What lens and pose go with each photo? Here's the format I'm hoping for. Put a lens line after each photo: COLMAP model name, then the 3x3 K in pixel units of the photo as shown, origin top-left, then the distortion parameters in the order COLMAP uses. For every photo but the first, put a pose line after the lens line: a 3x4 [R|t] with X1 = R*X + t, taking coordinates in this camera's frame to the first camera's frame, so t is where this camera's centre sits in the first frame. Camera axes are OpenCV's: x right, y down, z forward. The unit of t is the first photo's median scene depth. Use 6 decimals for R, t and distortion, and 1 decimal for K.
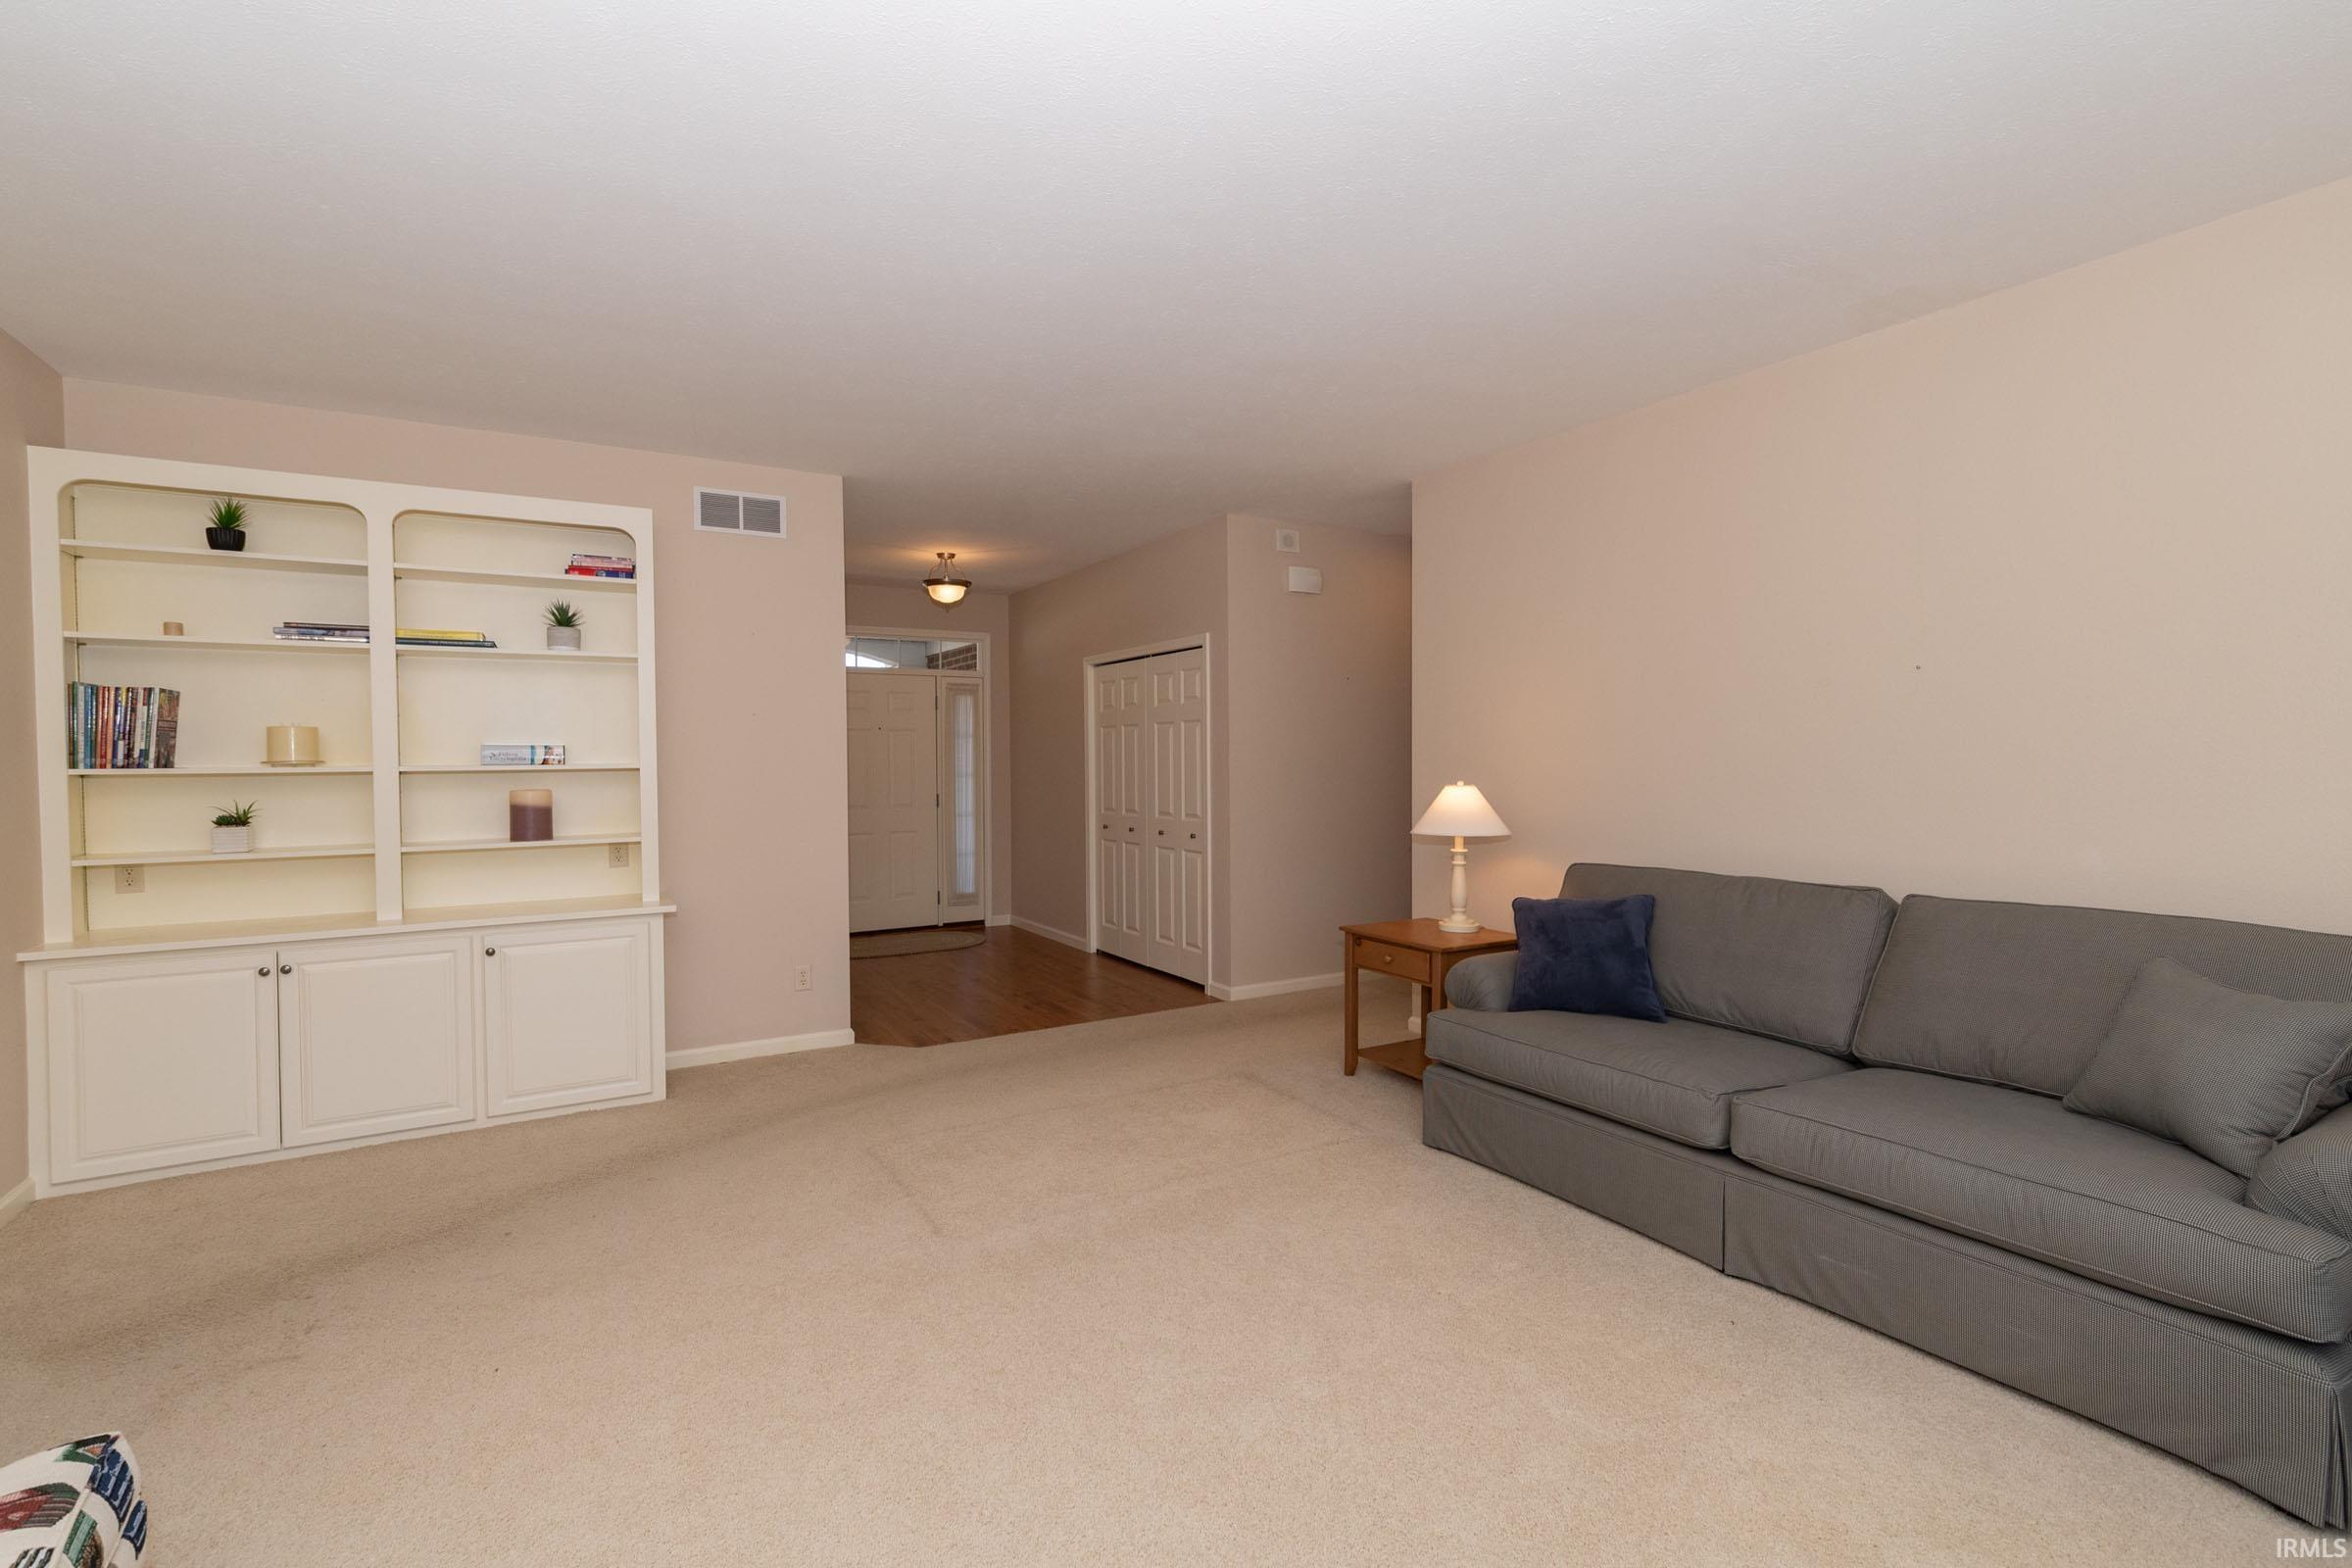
lens RADIAL K [[1048.7, 0, 1153.1], [0, 1048.7, 778.3], [0, 0, 1]] dist [-0.002424, 0.001900]
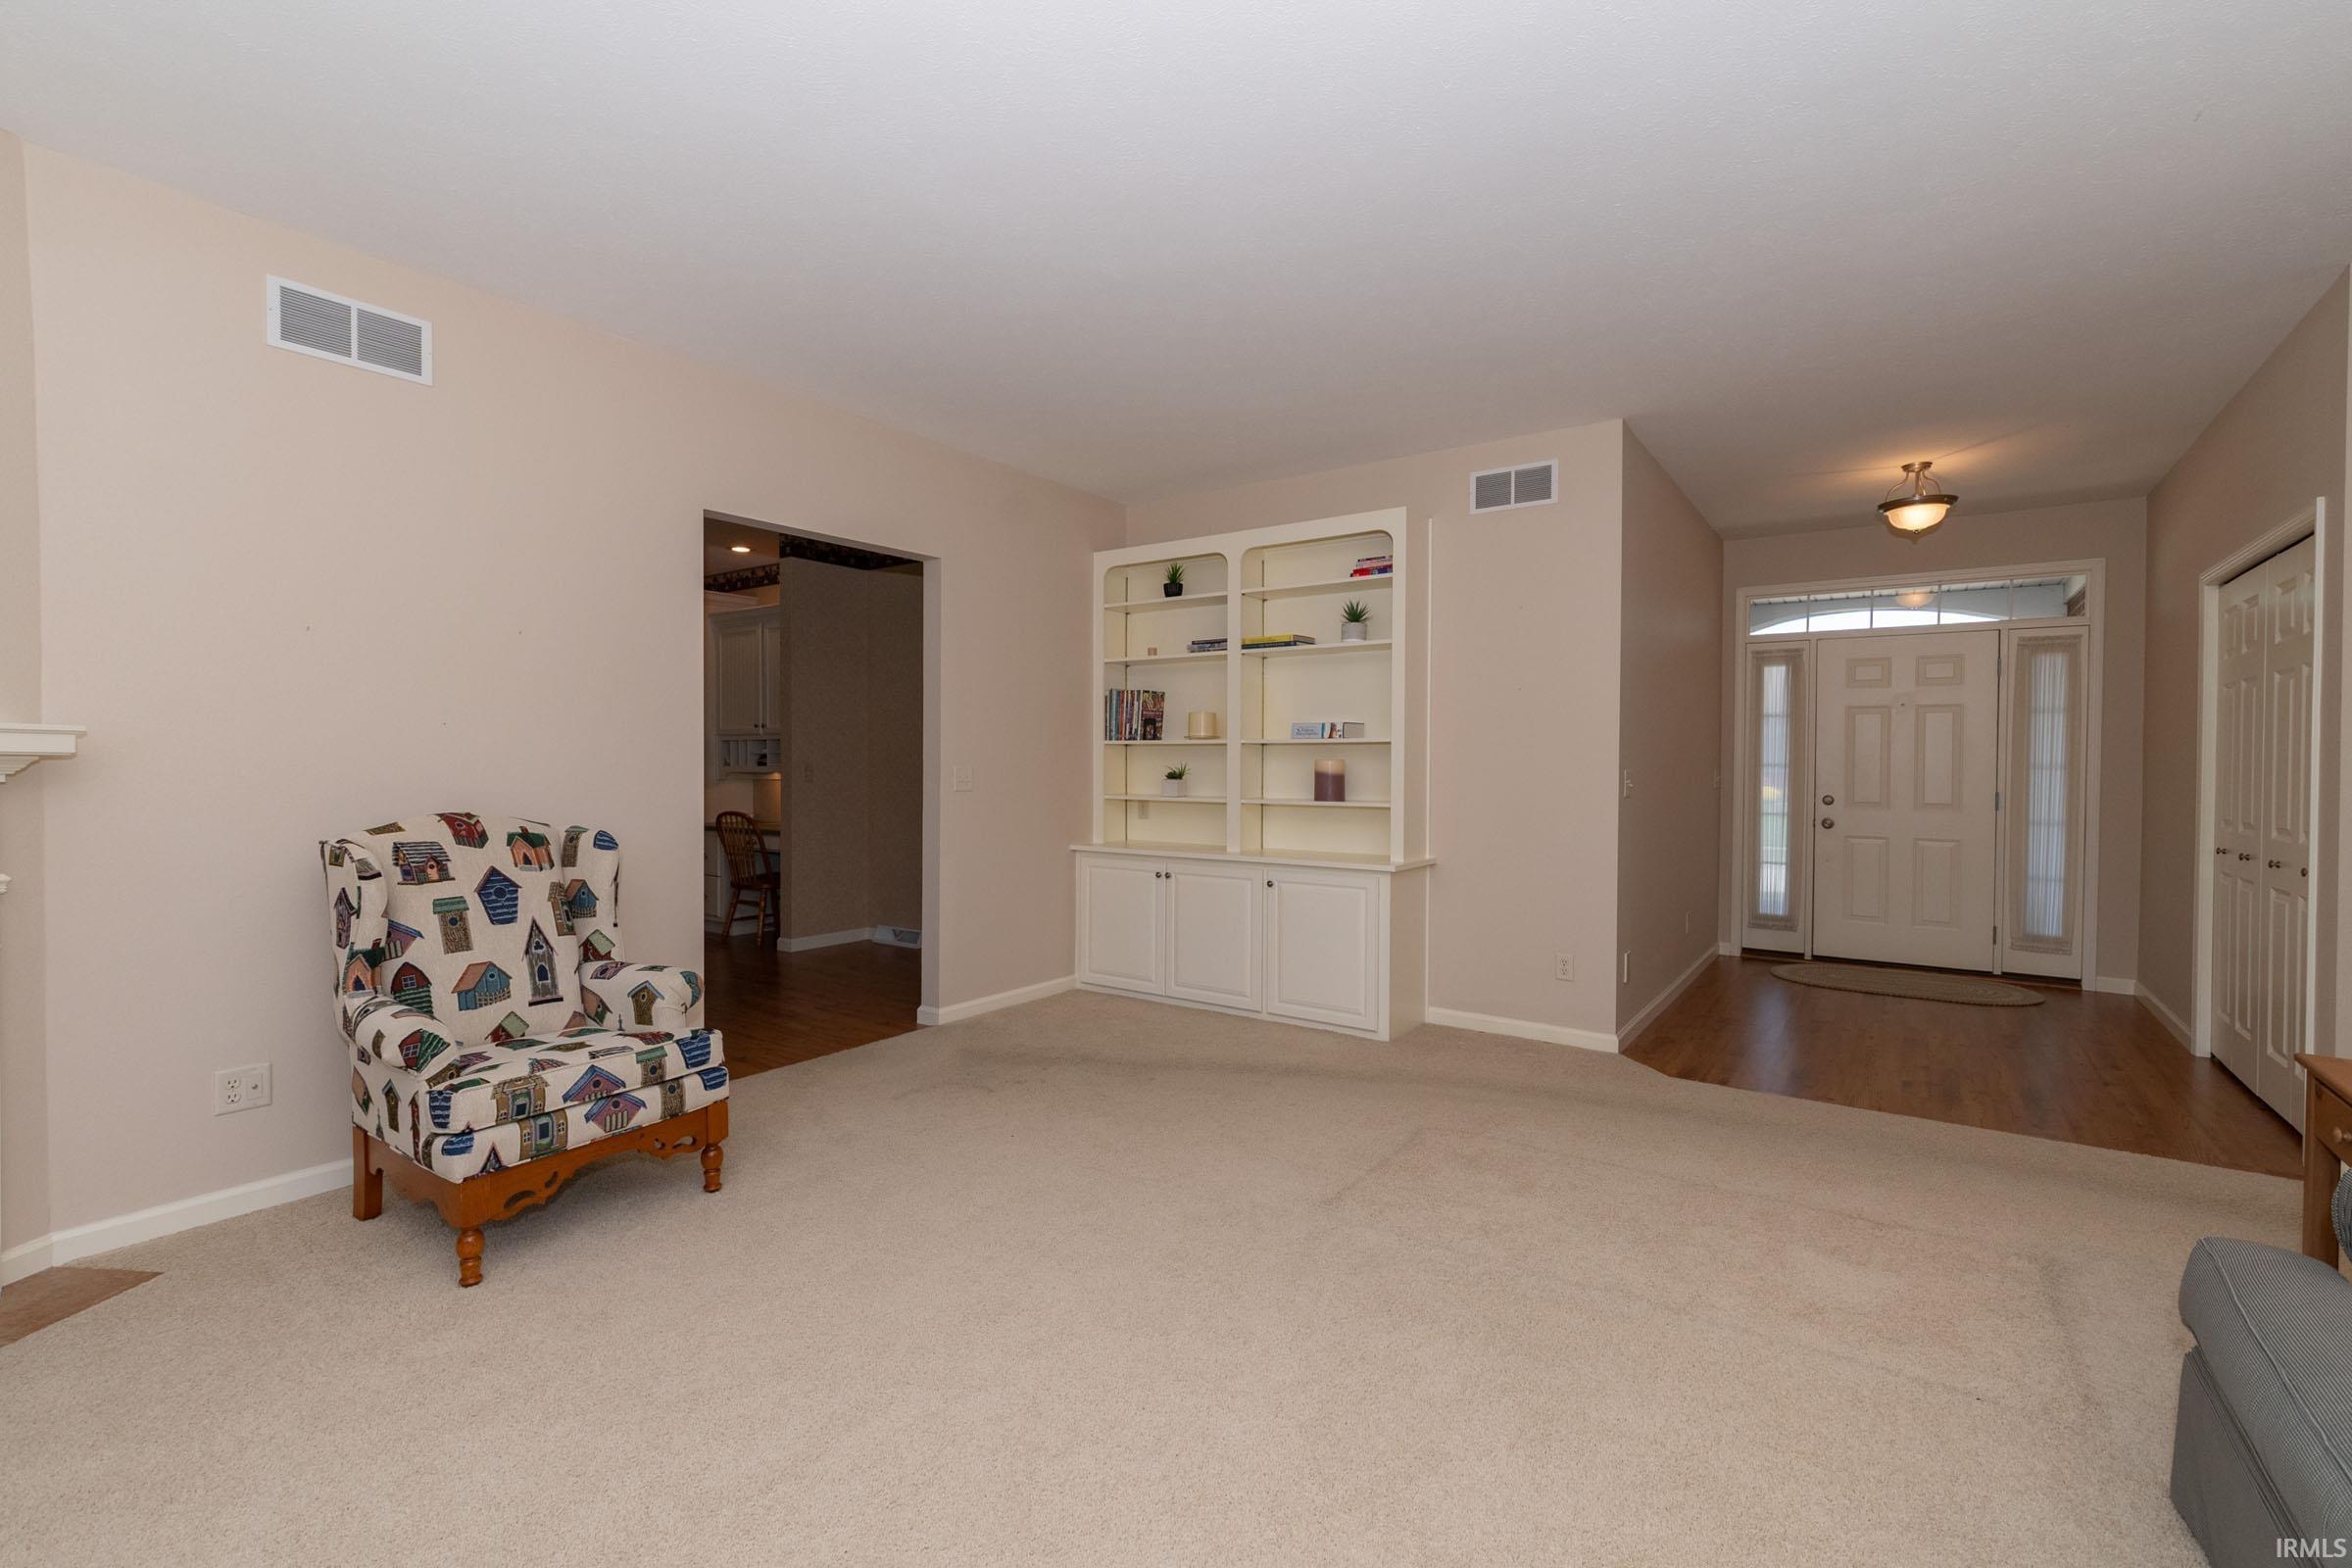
lens RADIAL K [[1048.7, 0, 1125.4], [0, 1048.7, 778.8], [0, 0, 1]] dist [-0.002424, 0.001900]
pose [[0.389646, 0.027842, -0.920544, 0.435018], [-0.027111, 0.999457, 0.018753, 0.016670], [0.920565, 0.017650, 0.390189, 0.308837]]
